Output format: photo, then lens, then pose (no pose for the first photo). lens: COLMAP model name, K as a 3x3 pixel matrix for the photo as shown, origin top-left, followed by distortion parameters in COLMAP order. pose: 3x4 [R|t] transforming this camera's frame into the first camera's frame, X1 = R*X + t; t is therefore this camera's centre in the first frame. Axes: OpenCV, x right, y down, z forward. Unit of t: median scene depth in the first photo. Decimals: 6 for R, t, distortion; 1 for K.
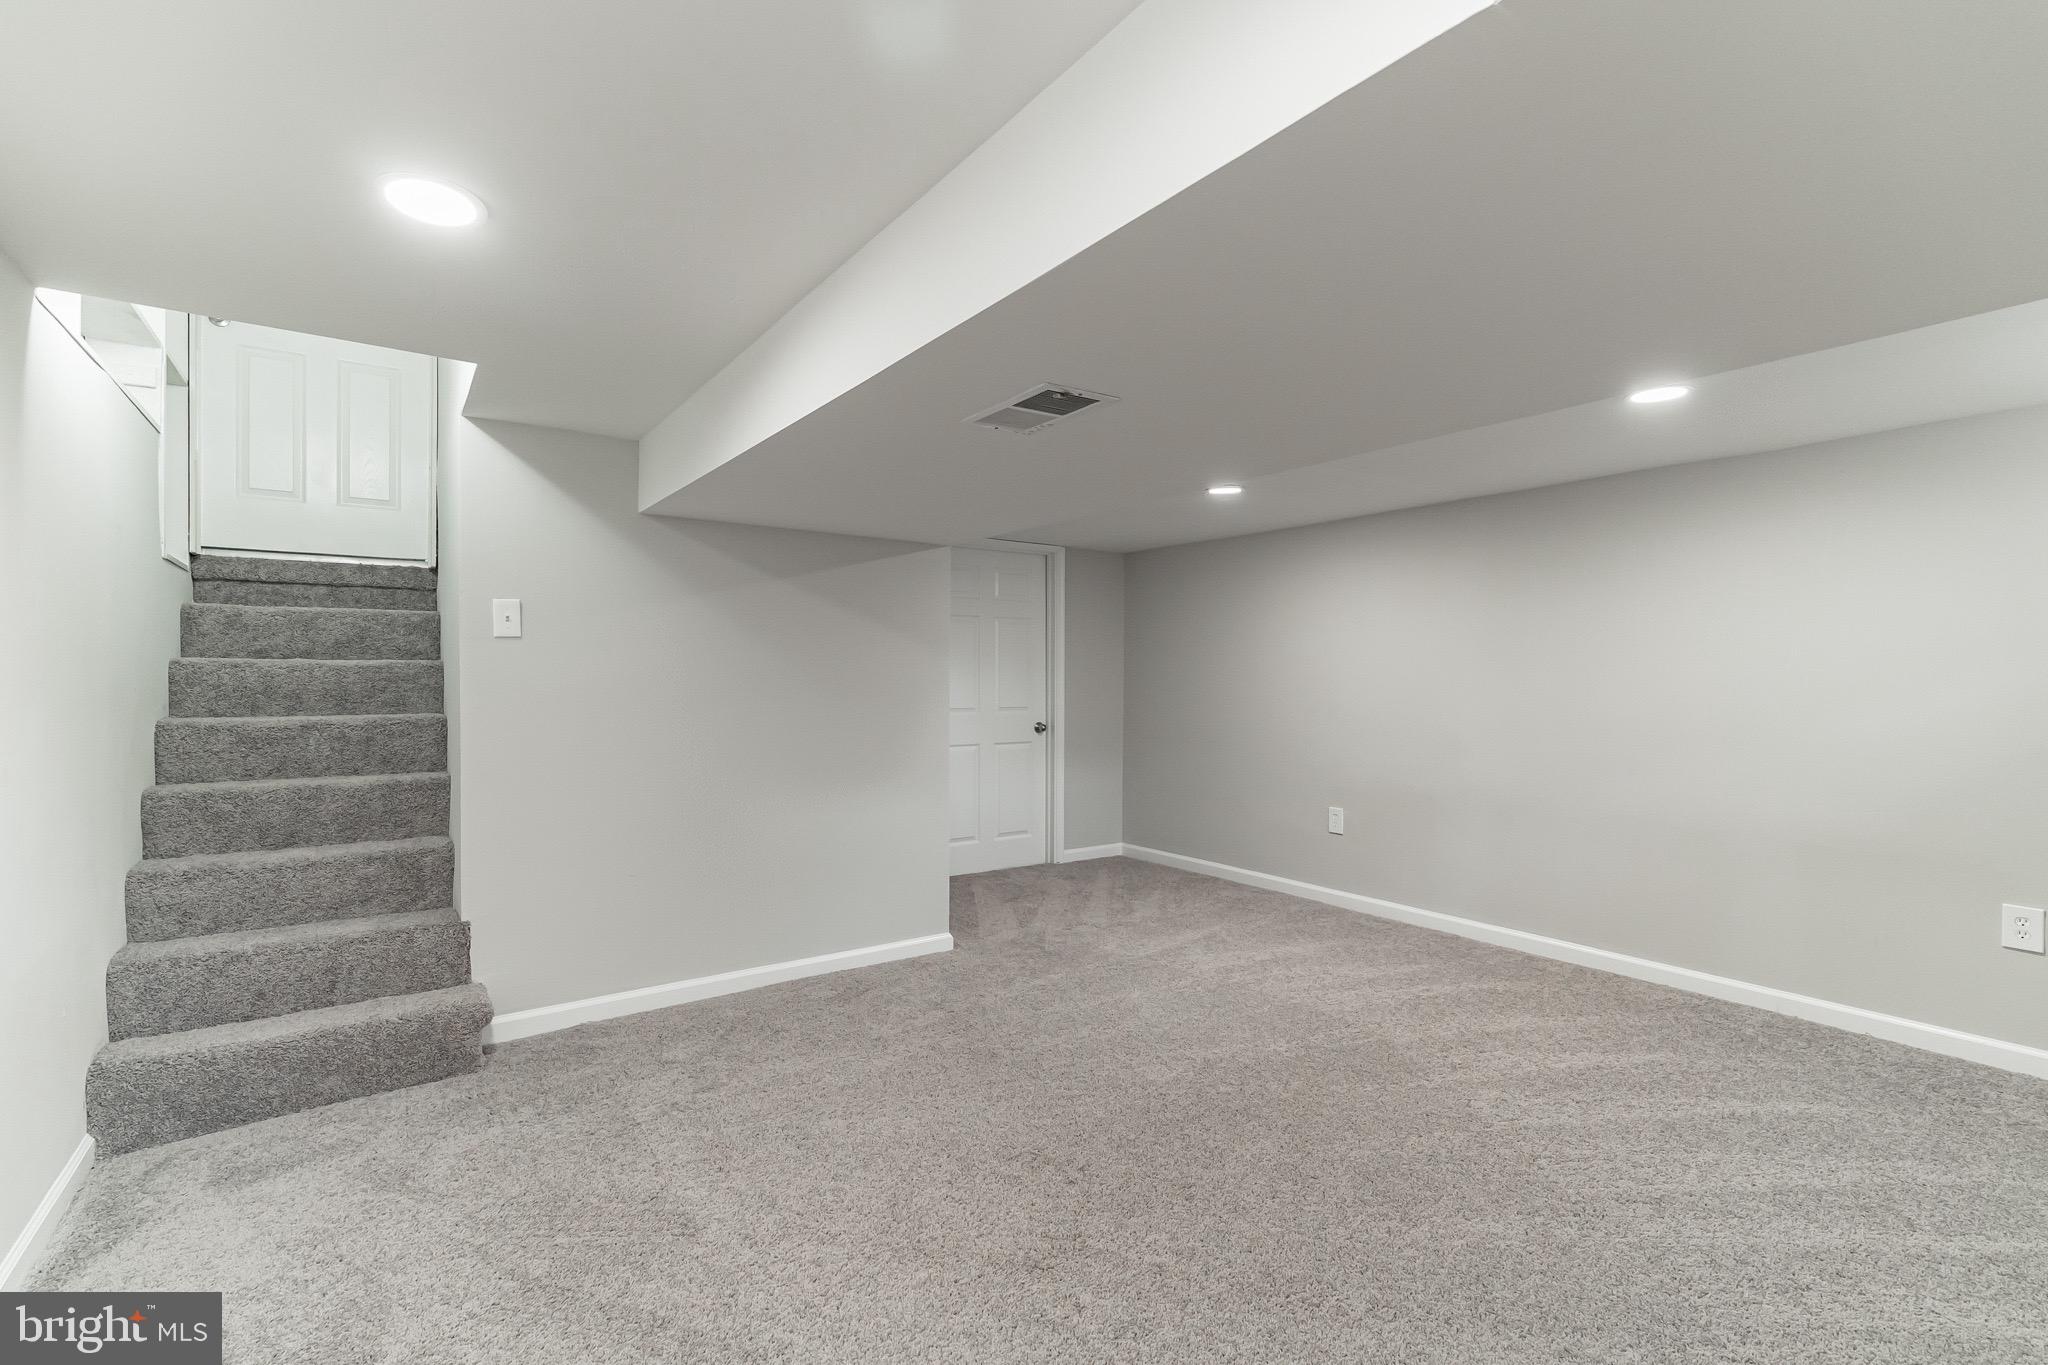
lens RADIAL K [[930.7, 0, 1026.4], [0, 930.7, 682.6], [0, 0, 1]] dist [-0.014594, 0.005622]
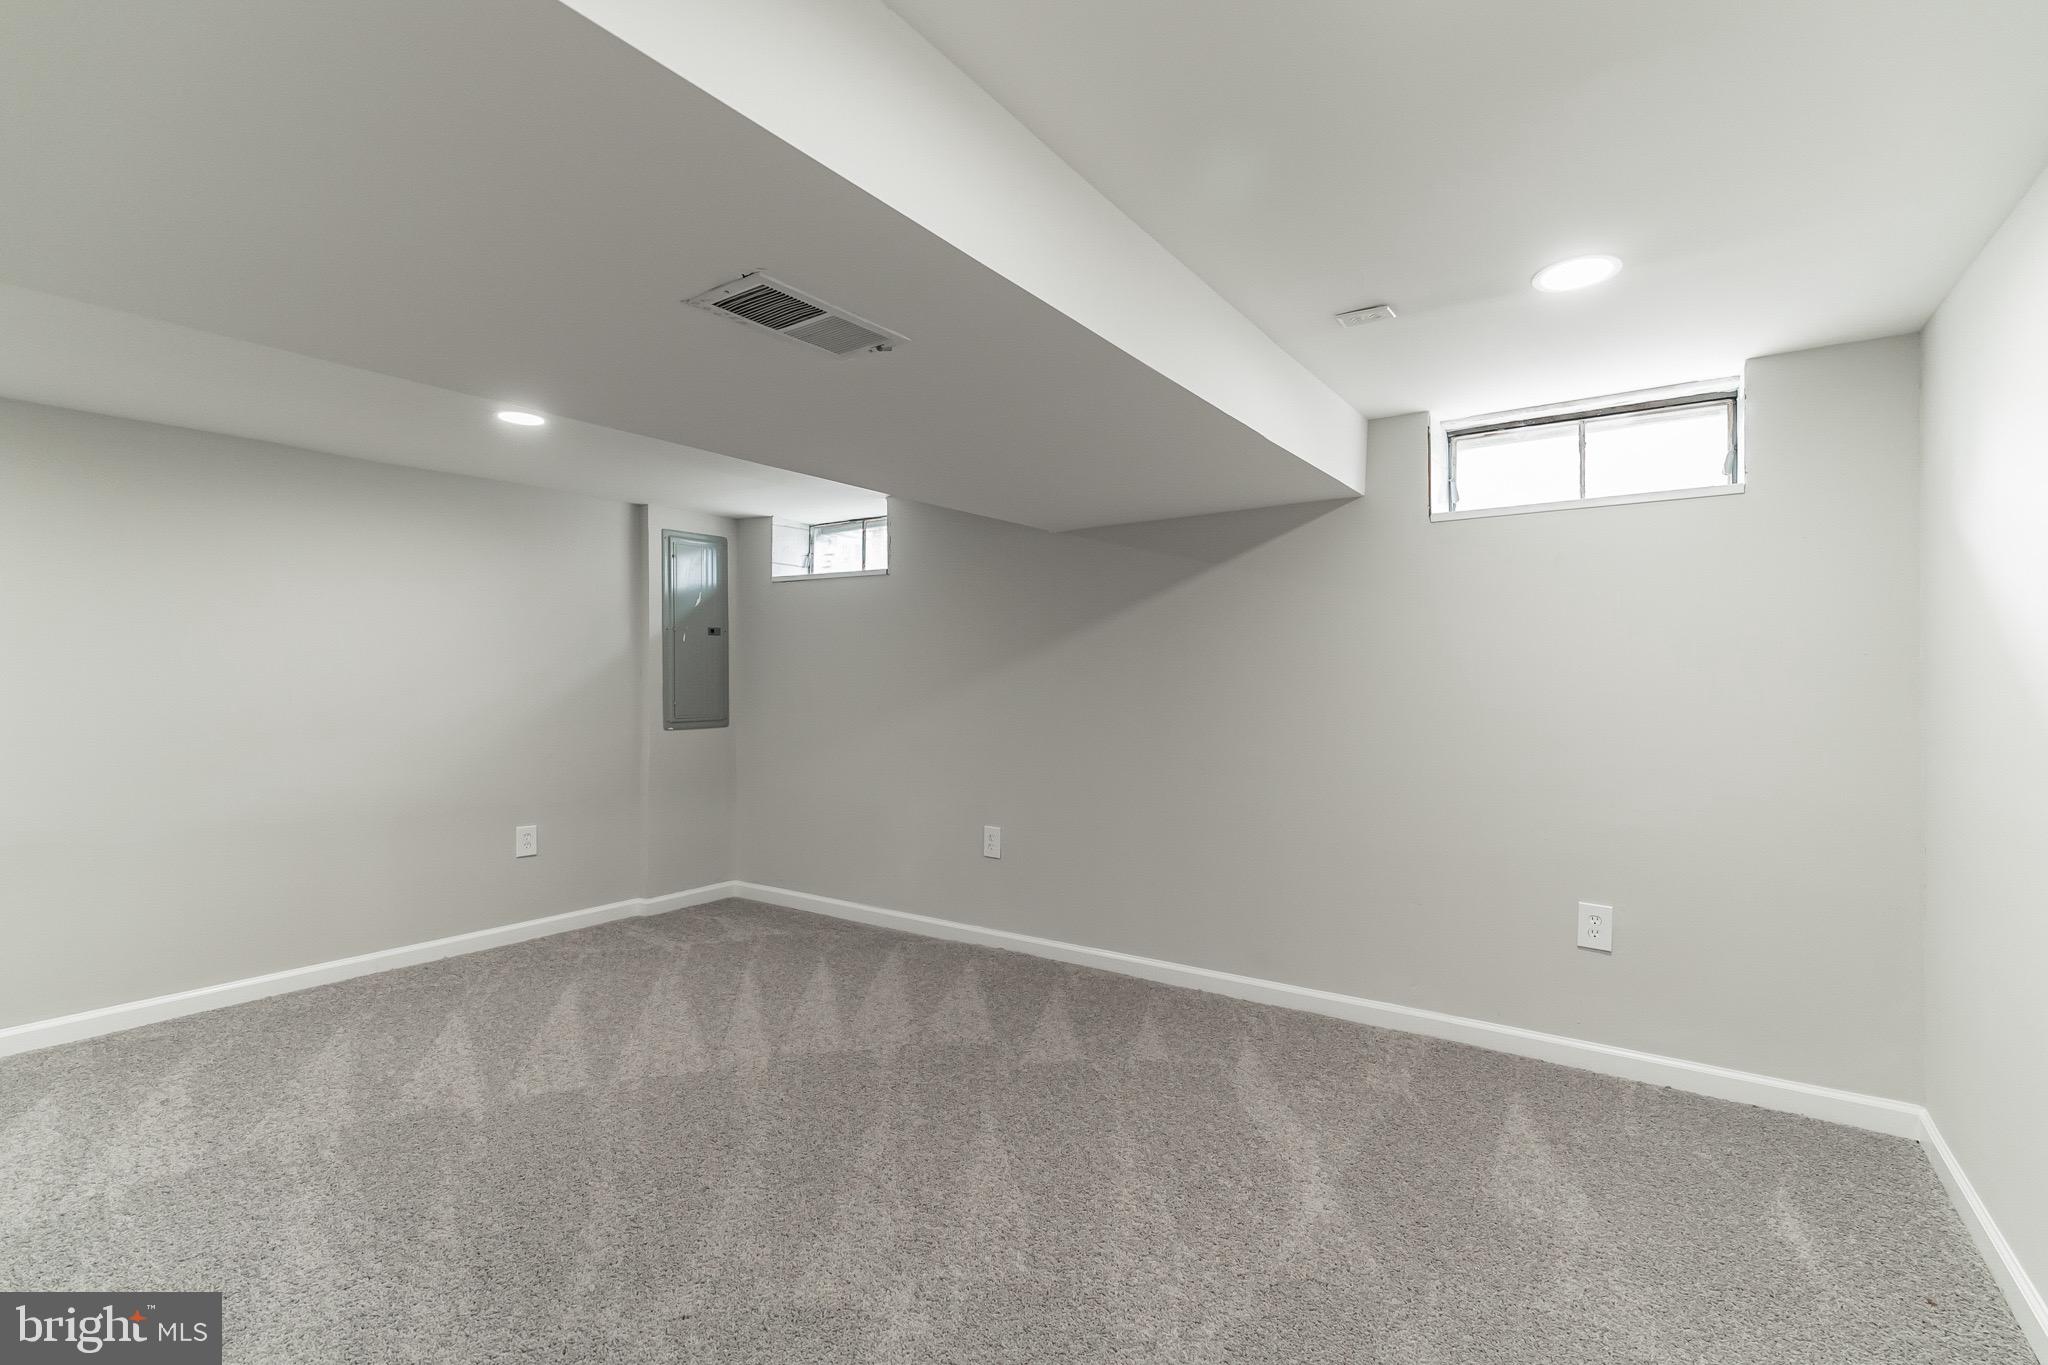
lens RADIAL K [[930.7, 0, 1025.1], [0, 930.7, 681.7], [0, 0, 1]] dist [-0.014594, 0.005622]
pose [[-0.360465, 0.000843, 0.932772, -0.472659], [0.006547, 0.999977, 0.001626, 0.015330], [-0.932750, 0.006693, -0.360463, 0.658434]]
